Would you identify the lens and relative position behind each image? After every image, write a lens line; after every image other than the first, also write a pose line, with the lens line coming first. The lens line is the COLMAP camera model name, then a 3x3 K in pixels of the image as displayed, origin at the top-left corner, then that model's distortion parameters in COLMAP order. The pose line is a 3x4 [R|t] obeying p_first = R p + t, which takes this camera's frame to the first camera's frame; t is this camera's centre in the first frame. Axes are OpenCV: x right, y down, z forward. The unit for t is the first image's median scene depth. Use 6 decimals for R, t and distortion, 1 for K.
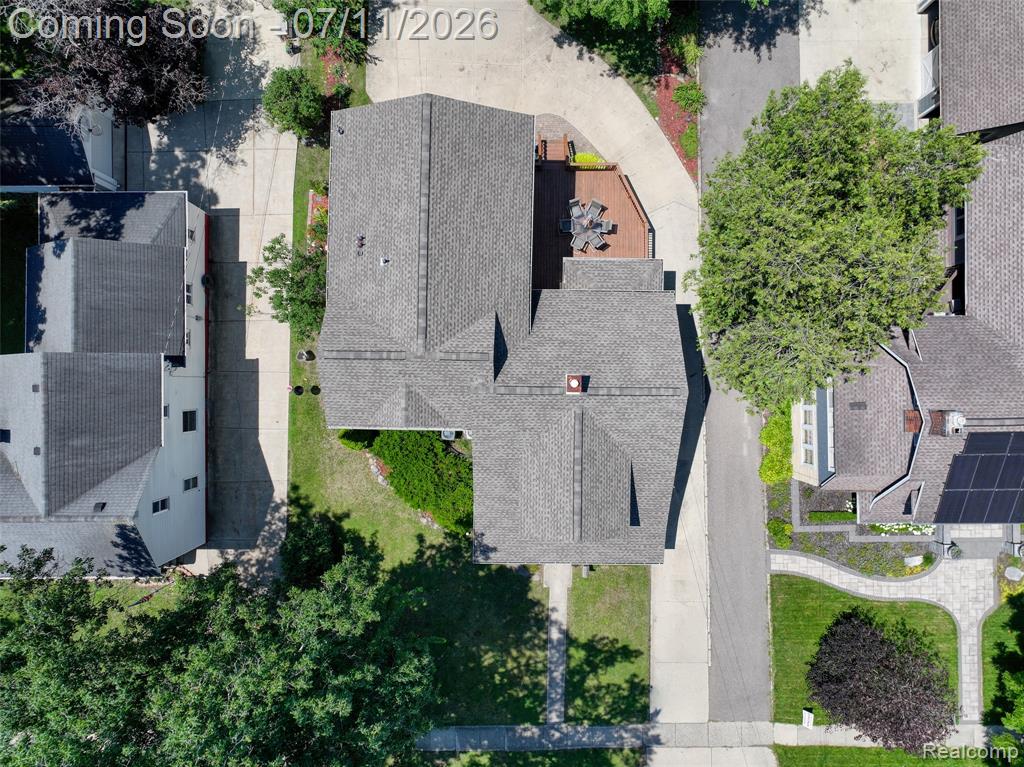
lens RADIAL K [[784.6, 0, 512.0], [0, 784.6, 383.5], [0, 0, 1]] dist [0.002382, 0.002666]
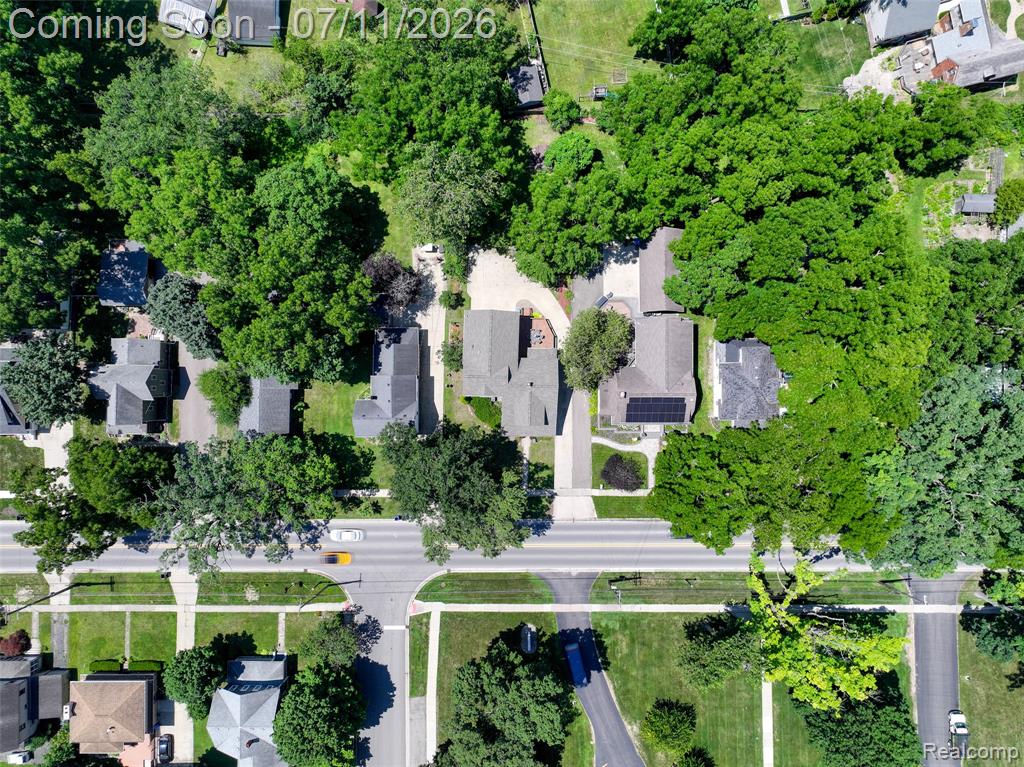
lens RADIAL K [[784.6, 0, 512.0], [0, 784.6, 383.5], [0, 0, 1]] dist [0.002382, 0.002666]
pose [[0.999975, 0.006329, 0.003174, -0.012065], [-0.006319, 0.999975, -0.003169, 0.006832], [-0.003194, 0.003149, 0.999990, -2.266543]]
